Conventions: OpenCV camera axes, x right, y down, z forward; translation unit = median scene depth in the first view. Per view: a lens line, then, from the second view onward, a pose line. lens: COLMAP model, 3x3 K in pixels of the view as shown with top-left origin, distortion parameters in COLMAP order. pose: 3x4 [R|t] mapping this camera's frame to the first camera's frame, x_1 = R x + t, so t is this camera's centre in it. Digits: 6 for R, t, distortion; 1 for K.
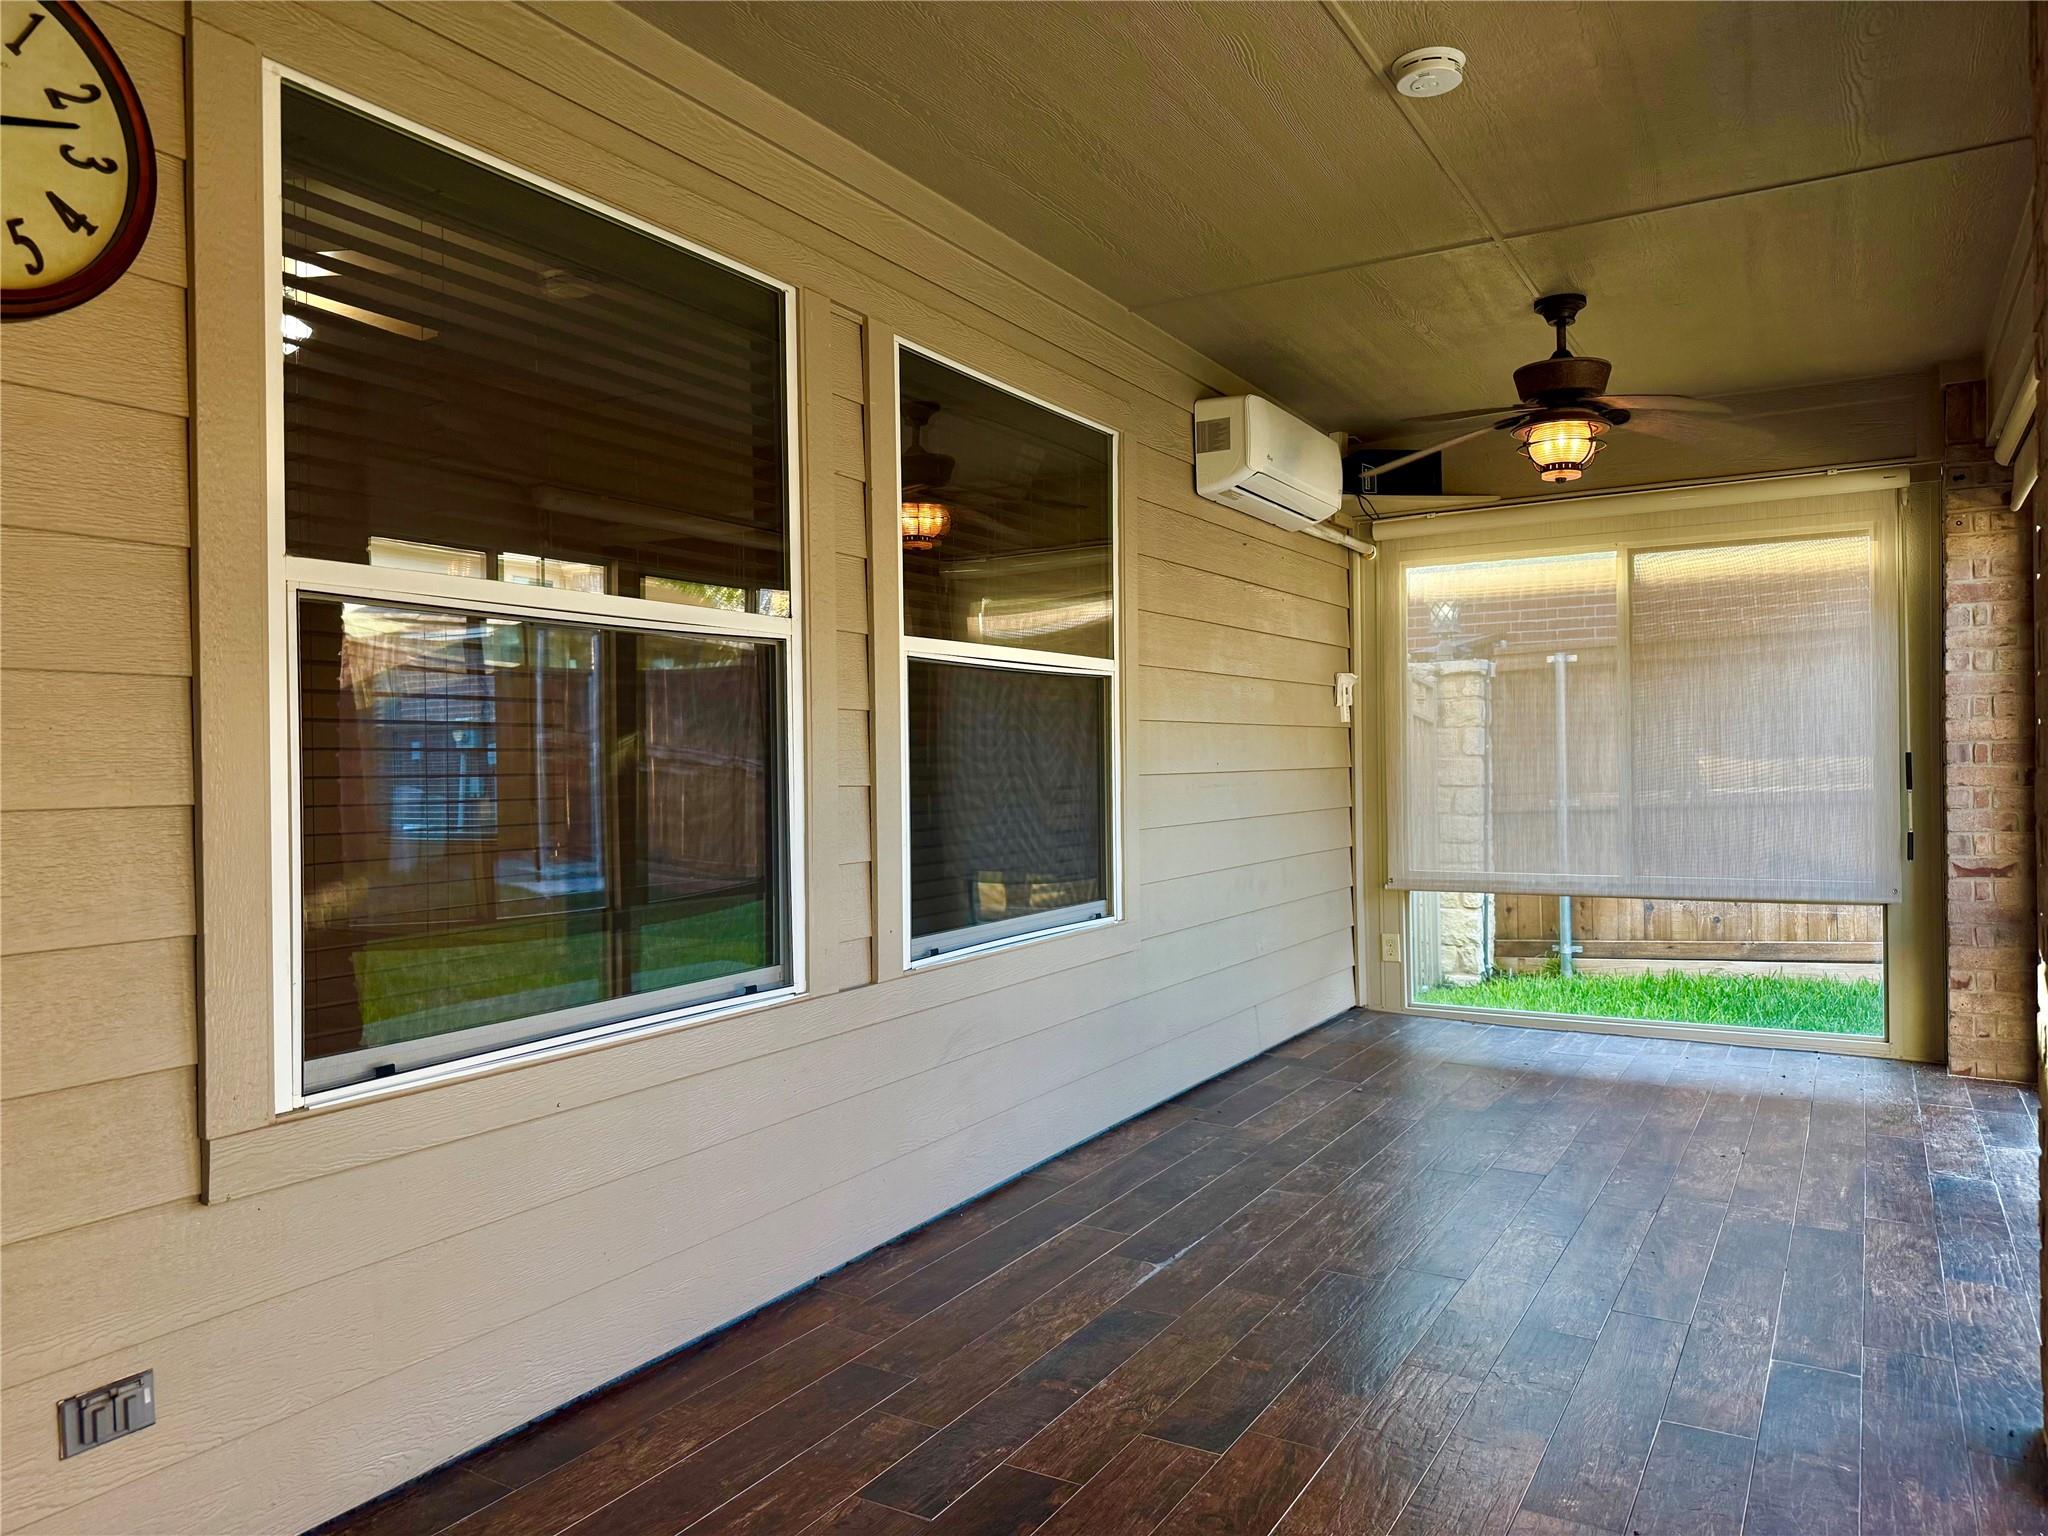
lens RADIAL K [[1438.9, 0, 1030.5], [0, 1438.9, 757.5], [0, 0, 1]] dist [0.026249, -0.033991]
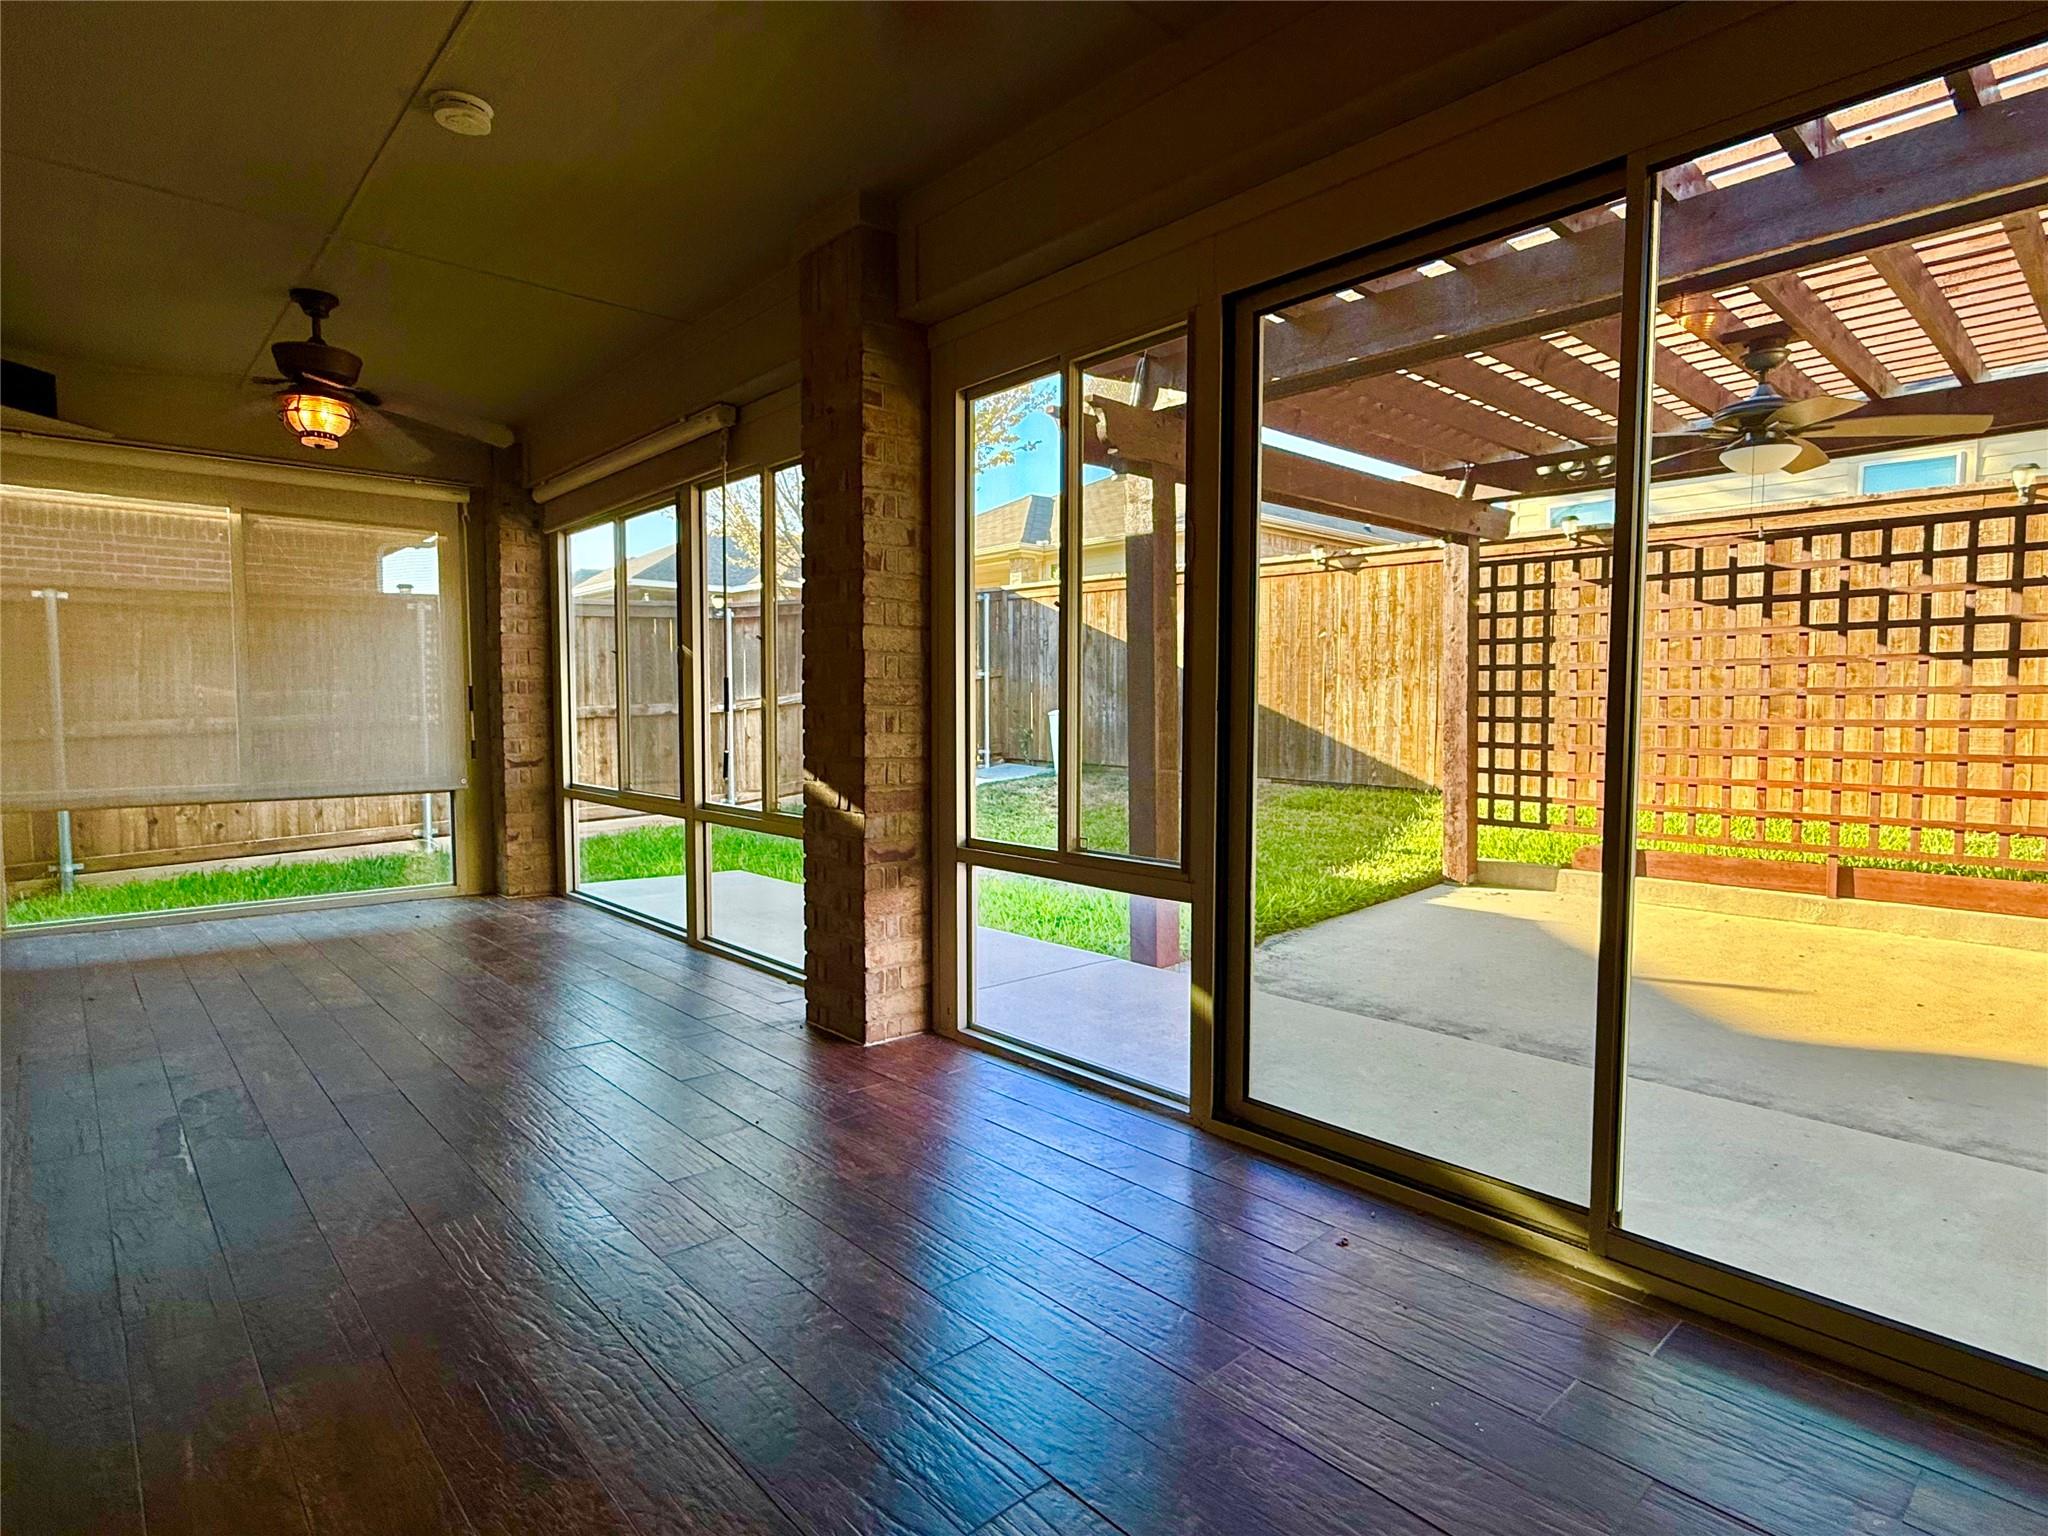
lens RADIAL K [[1077.5, 0, 1024.1], [0, 1077.5, 784.5], [0, 0, 1]] dist [0.002197, -0.000977]
pose [[0.311967, -0.054161, 0.948548, -0.358066], [-0.010032, 0.998130, 0.060292, 0.033606], [-0.950040, -0.028325, 0.310840, 0.165142]]
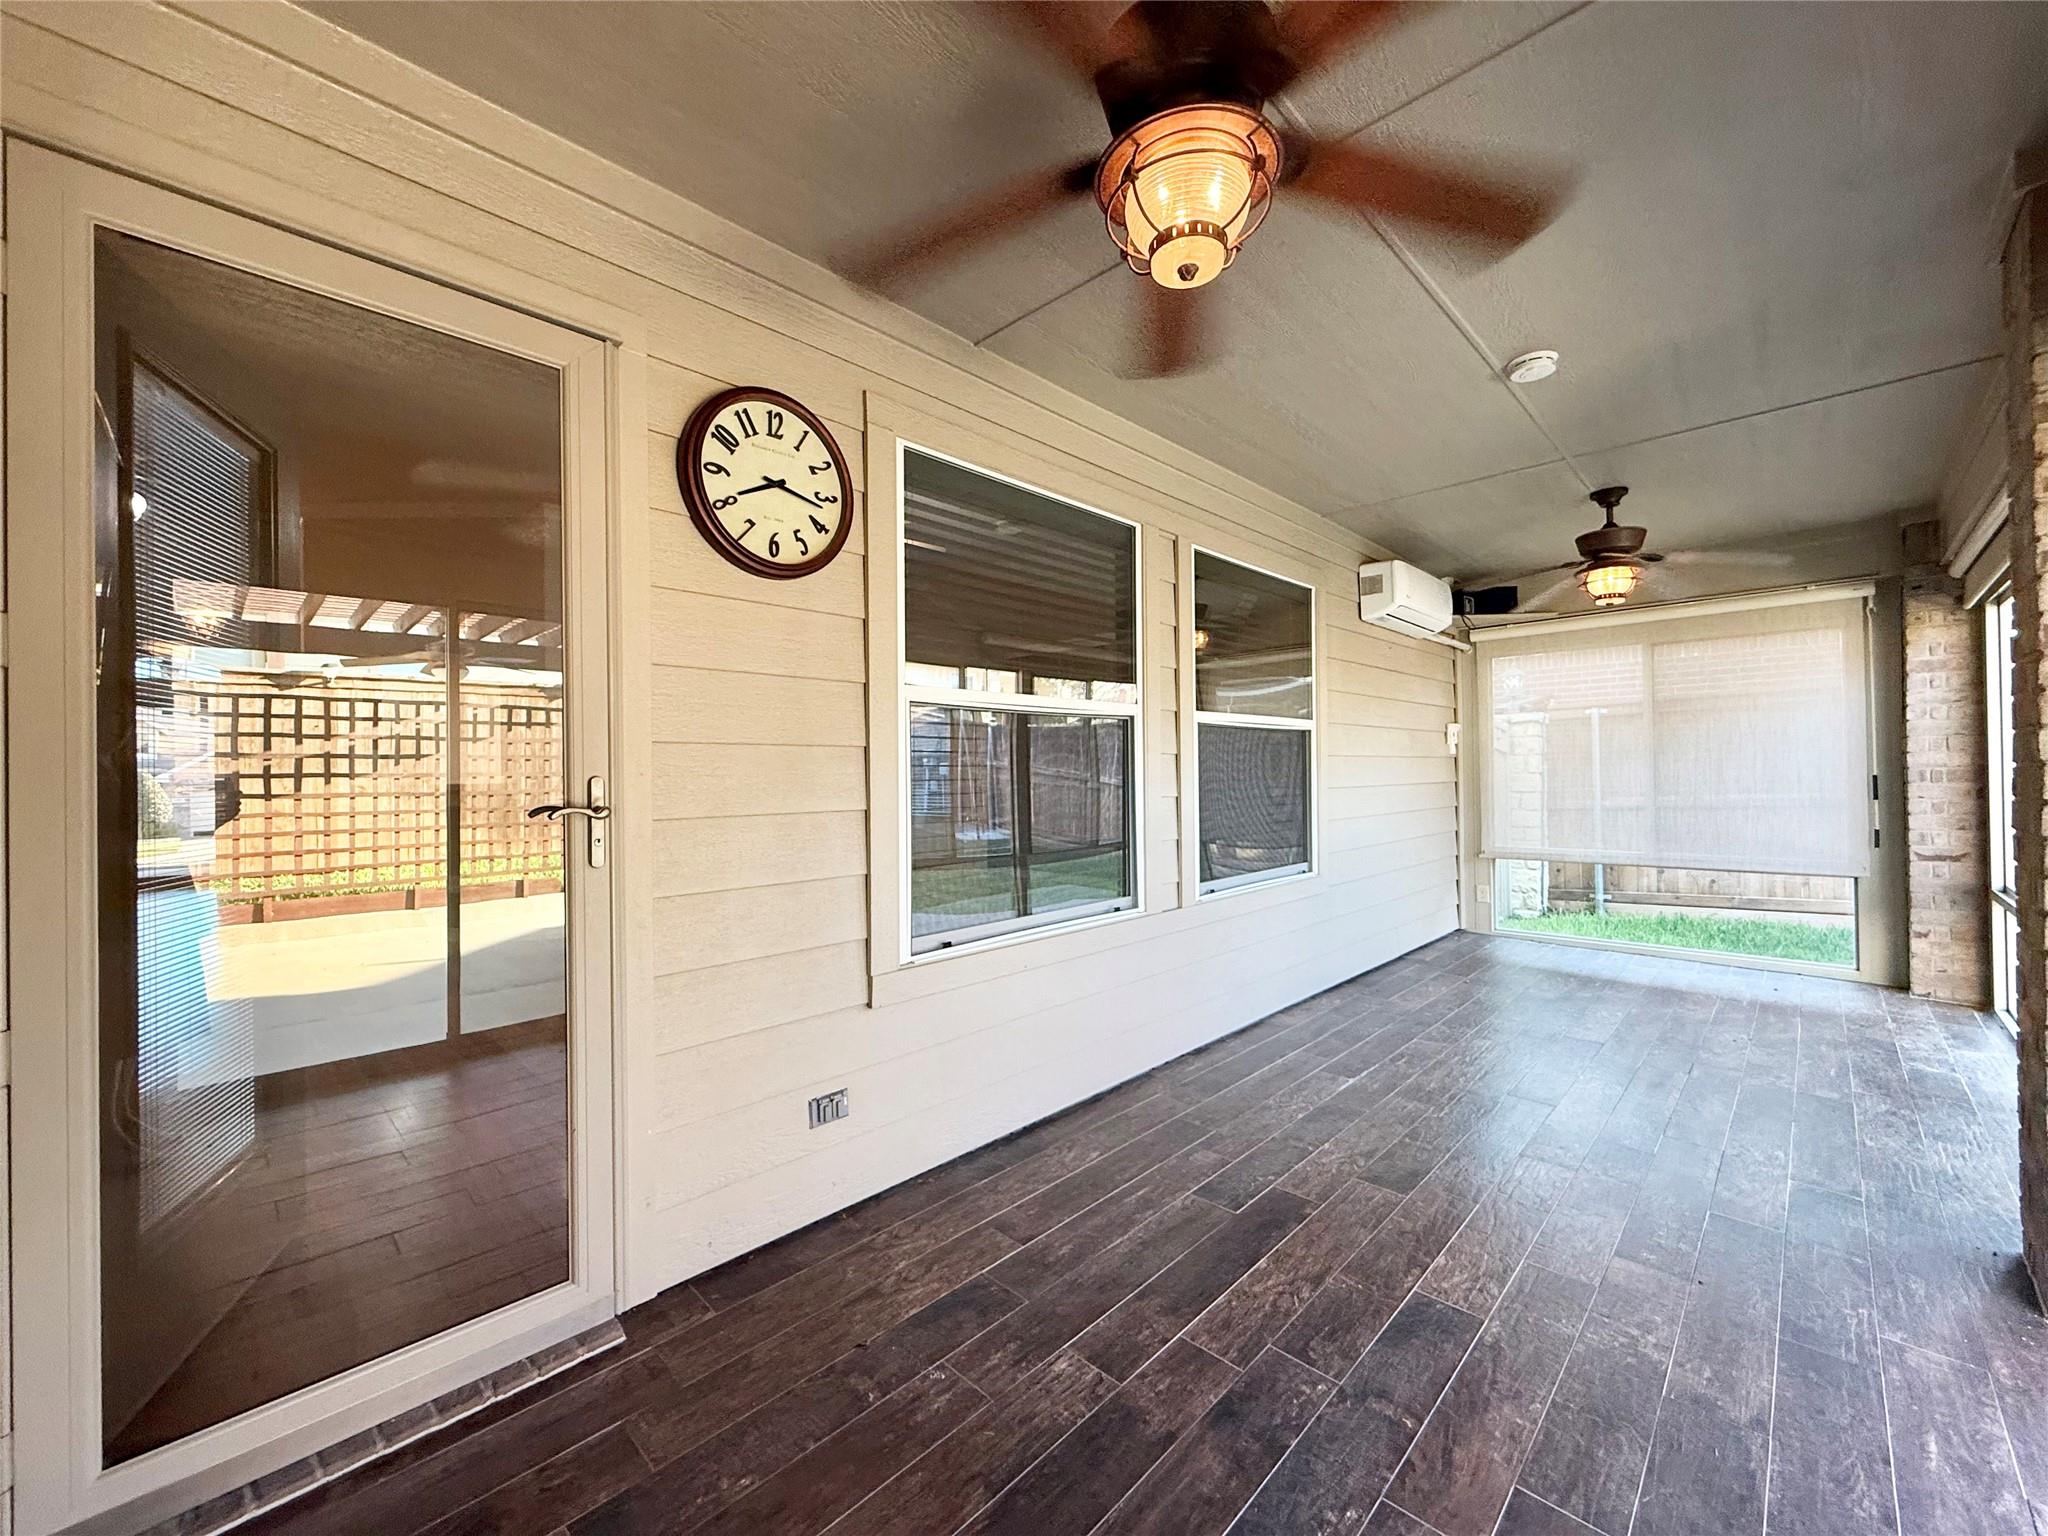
lens RADIAL K [[817.3, 0, 1019.4], [0, 817.3, 761.4], [0, 0, 1]] dist [-0.000110, 0.000356]
pose [[0.969450, -0.000889, -0.245287, -0.045406], [-0.001134, 0.999966, -0.008108, -0.012900], [0.245286, 0.008138, 0.969417, -0.028690]]
